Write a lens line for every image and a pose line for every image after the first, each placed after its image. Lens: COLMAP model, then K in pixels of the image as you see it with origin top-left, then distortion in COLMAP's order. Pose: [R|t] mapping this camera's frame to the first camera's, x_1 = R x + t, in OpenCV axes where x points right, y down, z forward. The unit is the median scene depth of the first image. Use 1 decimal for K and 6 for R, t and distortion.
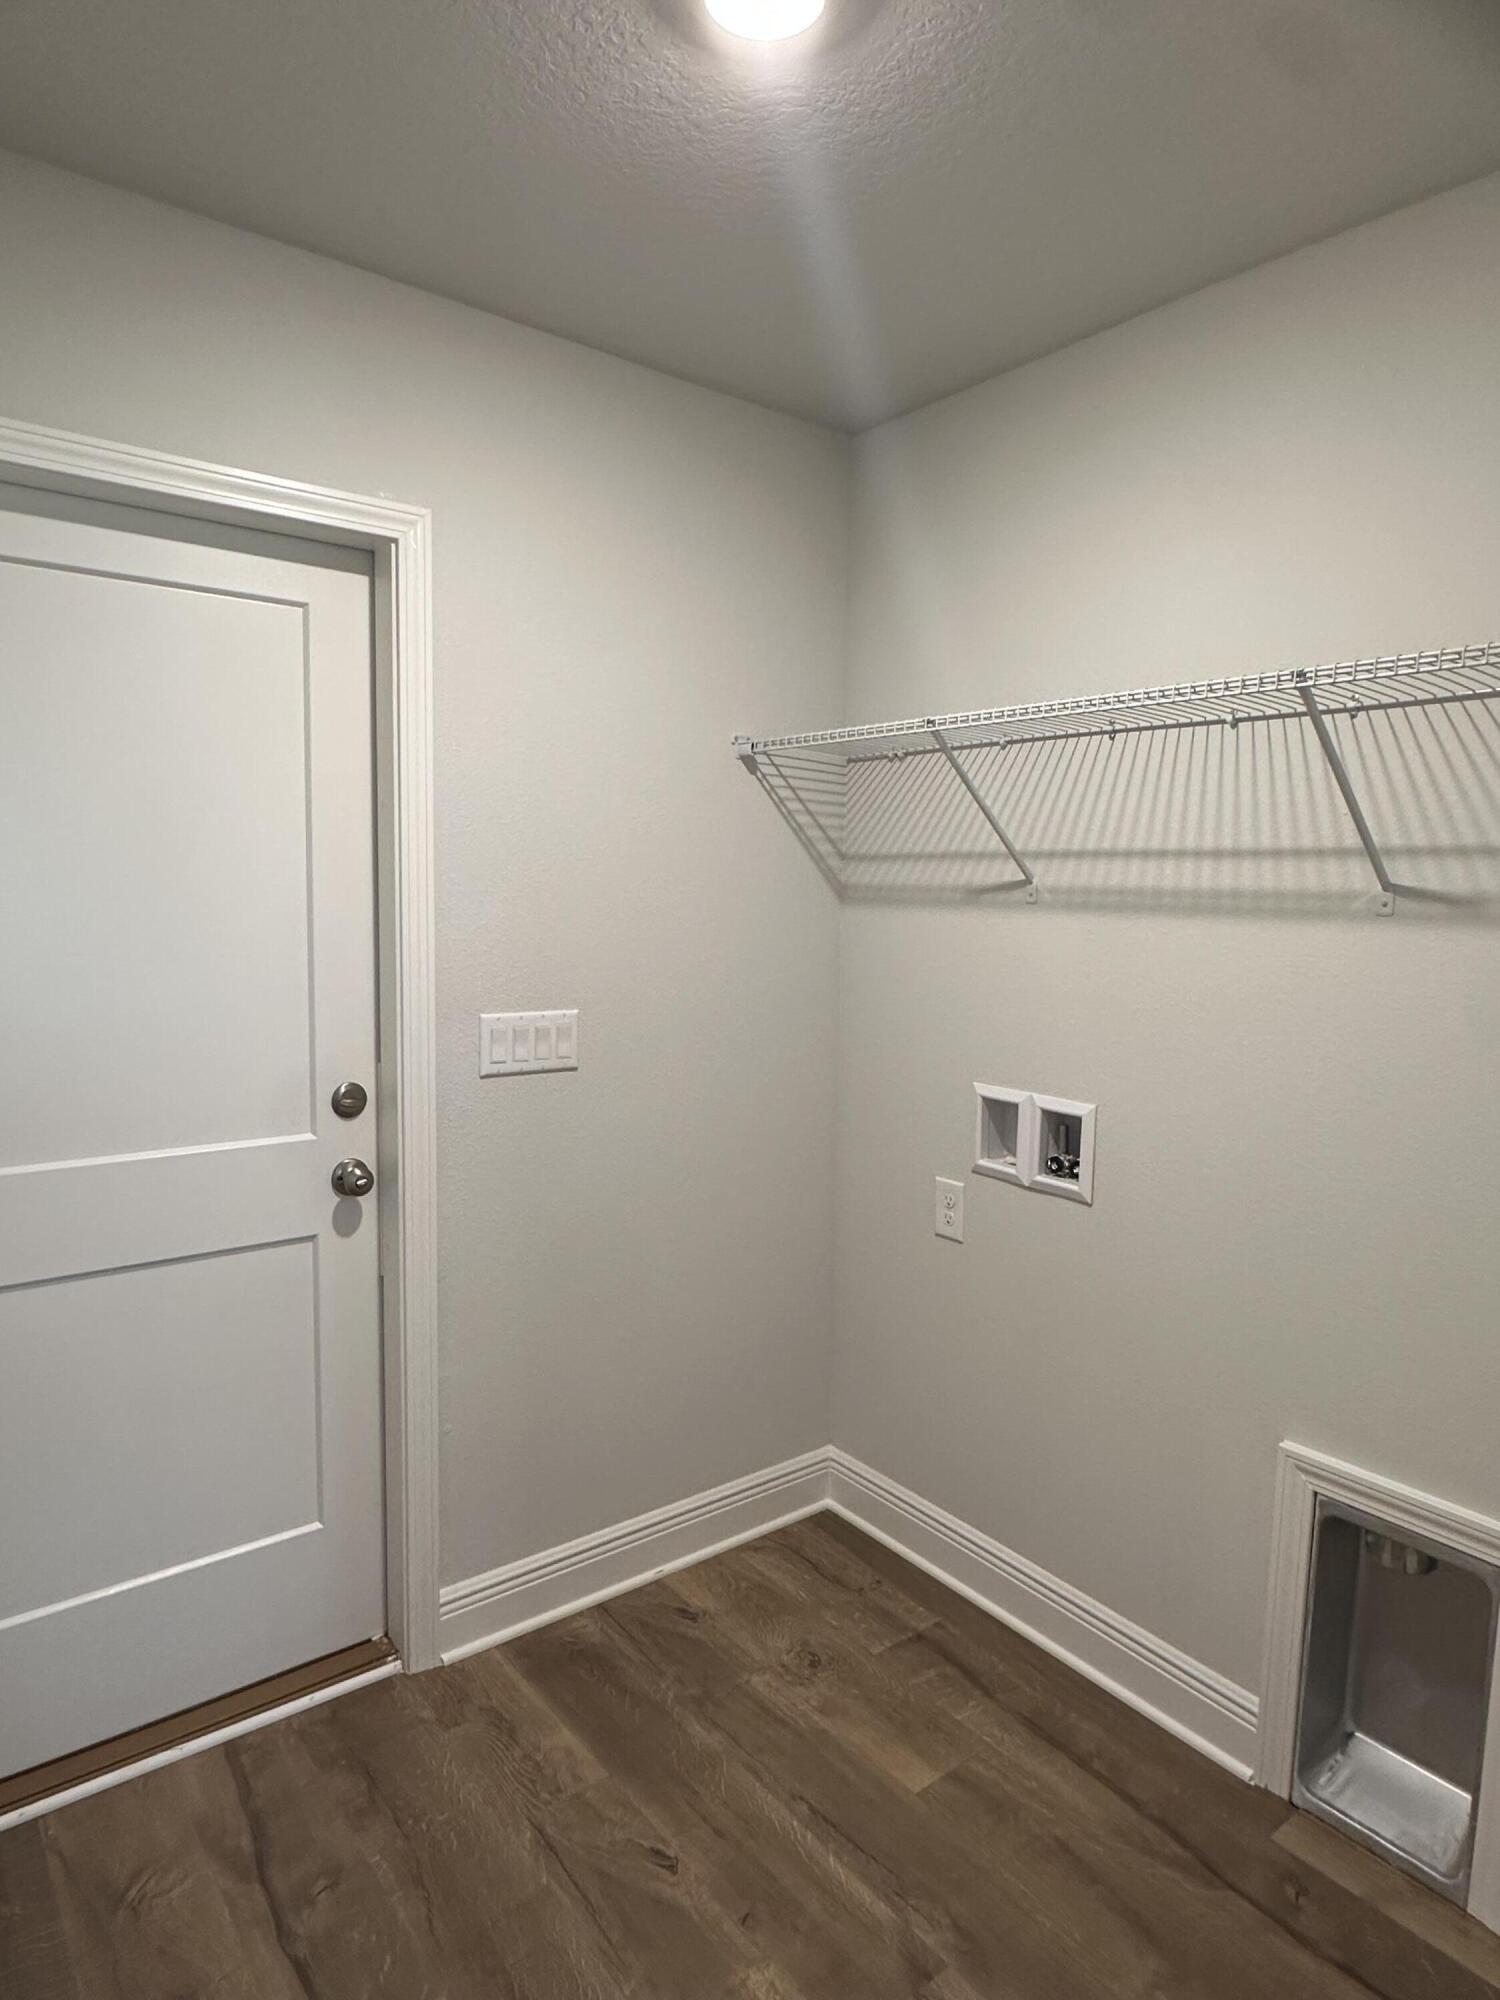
lens RADIAL K [[1190.7, 0, 756.2], [0, 1190.7, 998.3], [0, 0, 1]] dist [-0.004398, 0.001812]
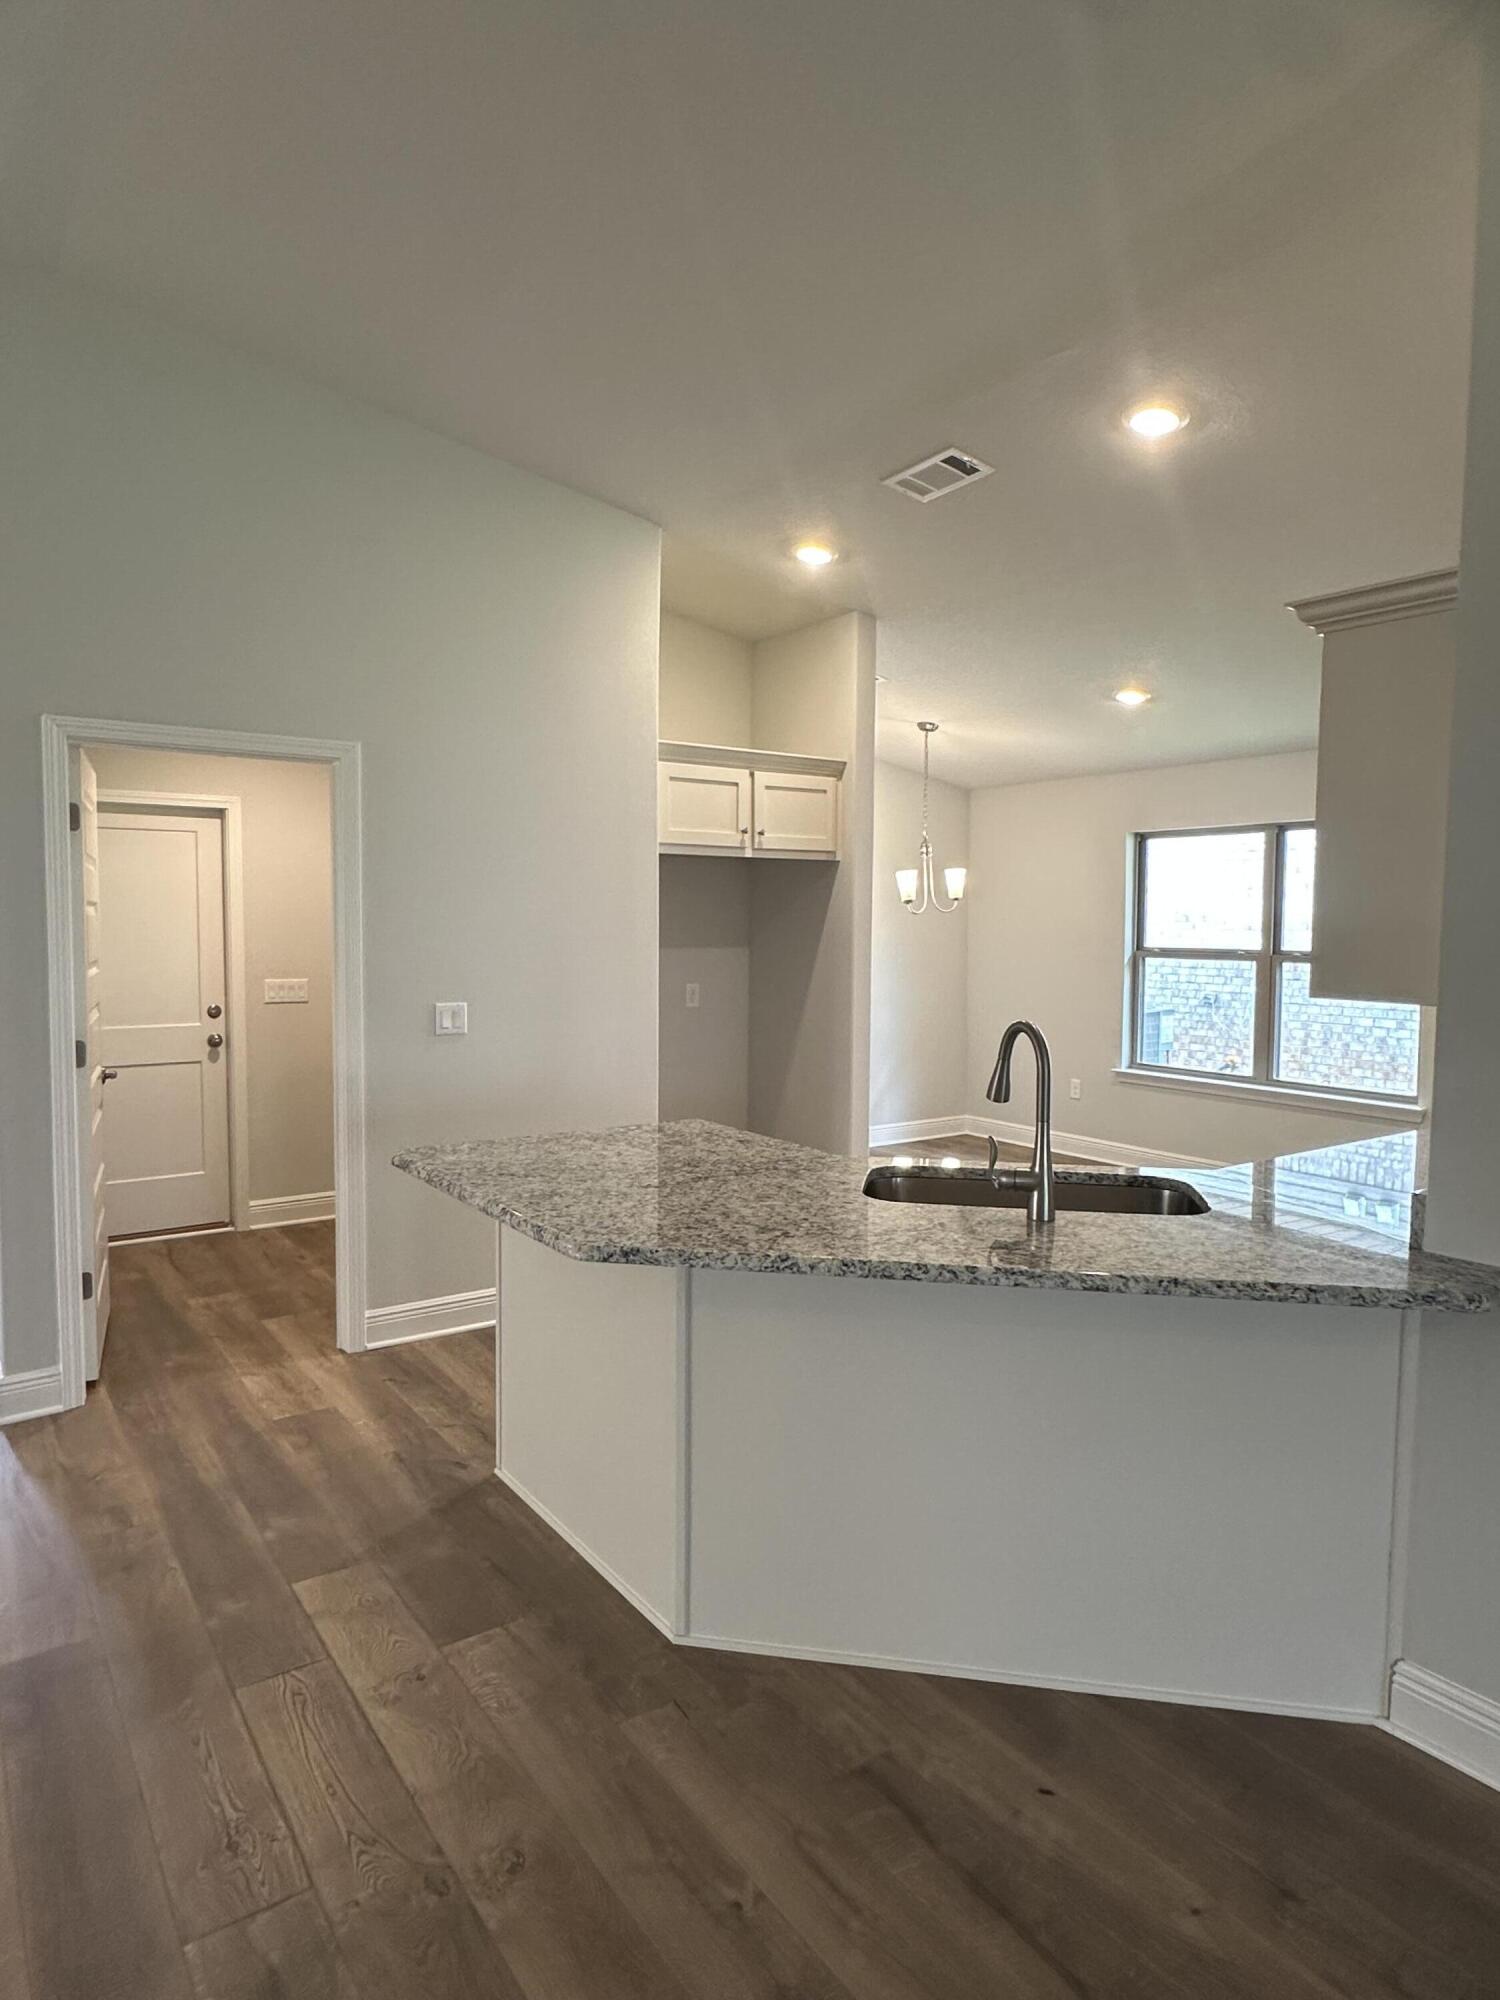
lens RADIAL K [[1190.7, 0, 735.1], [0, 1190.7, 1000.9], [0, 0, 1]] dist [-0.004398, 0.001812]
pose [[0.998161, -0.009430, -0.059873, 0.985162], [0.007315, 0.999344, -0.035456, 0.165535], [0.060168, 0.034953, 0.997576, -1.596603]]
